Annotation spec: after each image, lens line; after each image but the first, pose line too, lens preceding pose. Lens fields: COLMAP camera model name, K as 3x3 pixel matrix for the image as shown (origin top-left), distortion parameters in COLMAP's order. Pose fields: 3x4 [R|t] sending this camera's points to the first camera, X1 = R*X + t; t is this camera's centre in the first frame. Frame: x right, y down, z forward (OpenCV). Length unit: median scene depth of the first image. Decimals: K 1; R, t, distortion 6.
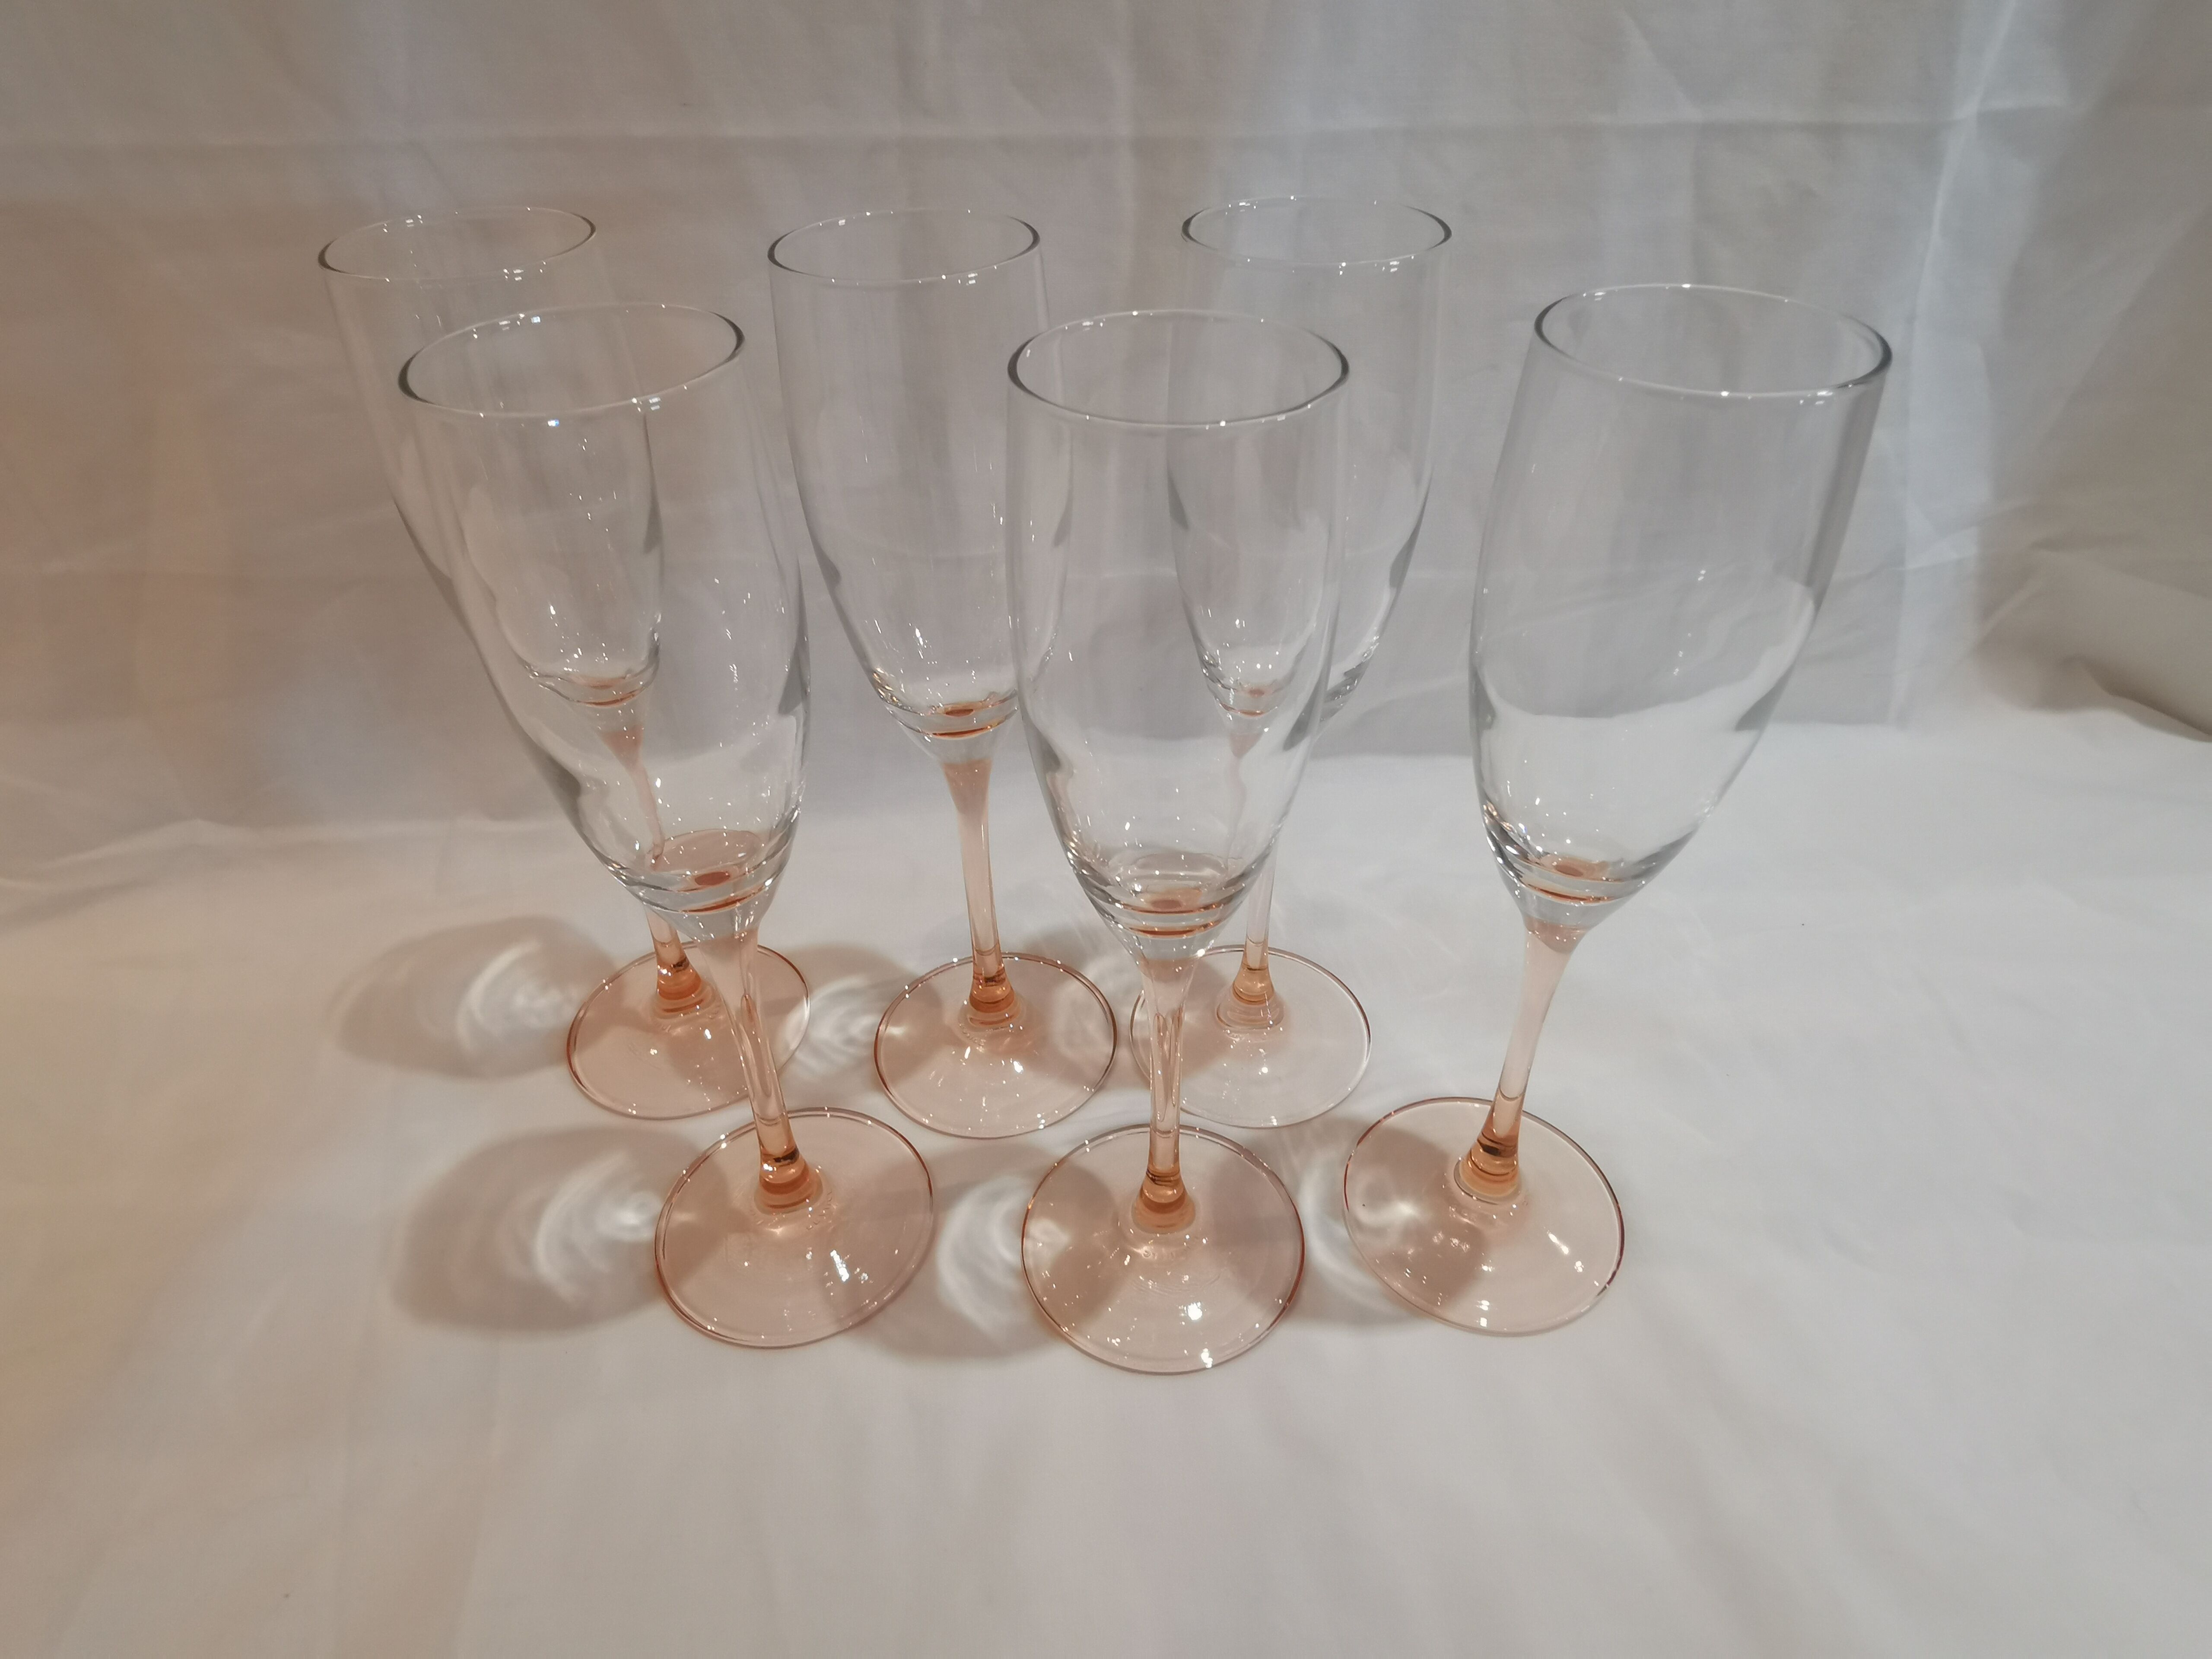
lens RADIAL K [[1326.5, 0, 1101.6], [0, 1326.5, 824.2], [0, 0, 1]] dist [-0.008096, 0.008284]
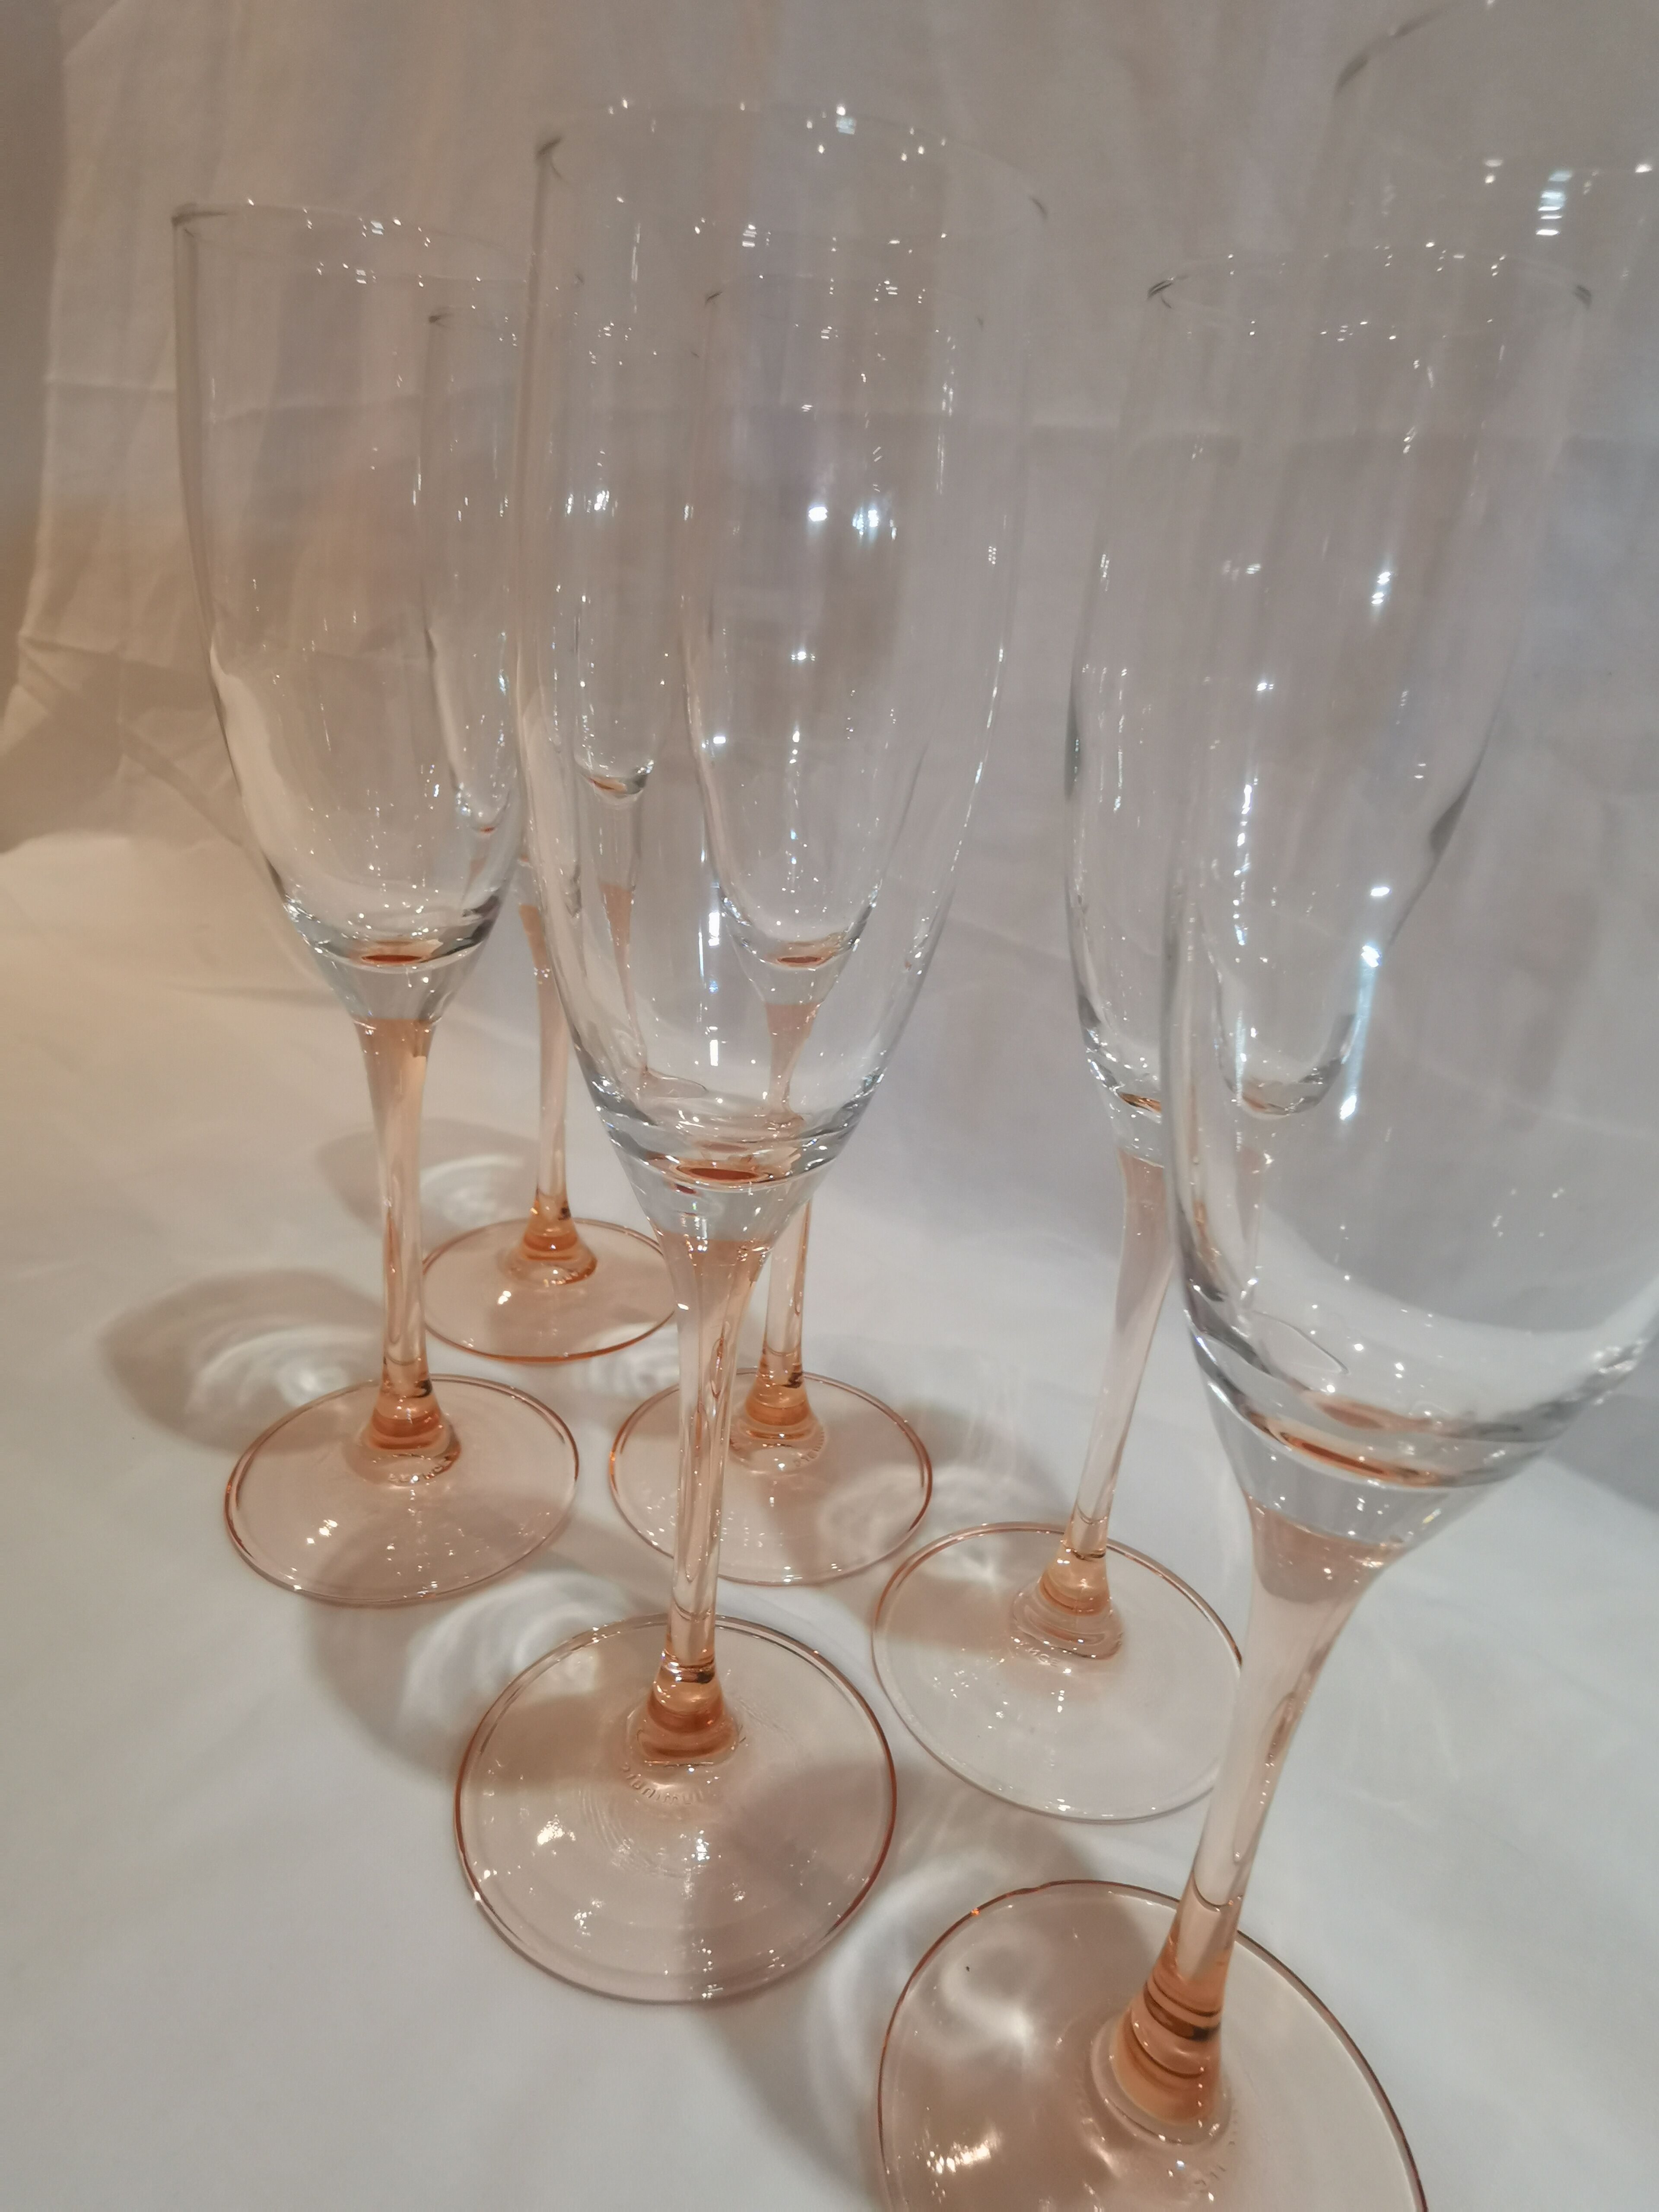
lens RADIAL K [[1326.5, 0, 834.9], [0, 1326.5, 1098.8], [0, 0, 1]] dist [-0.008096, 0.008284]
pose [[0.731912, 0.343089, -0.588722, 0.355683], [-0.507362, 0.851132, -0.134749, 0.076760], [0.454850, 0.397320, 0.797025, 0.375468]]
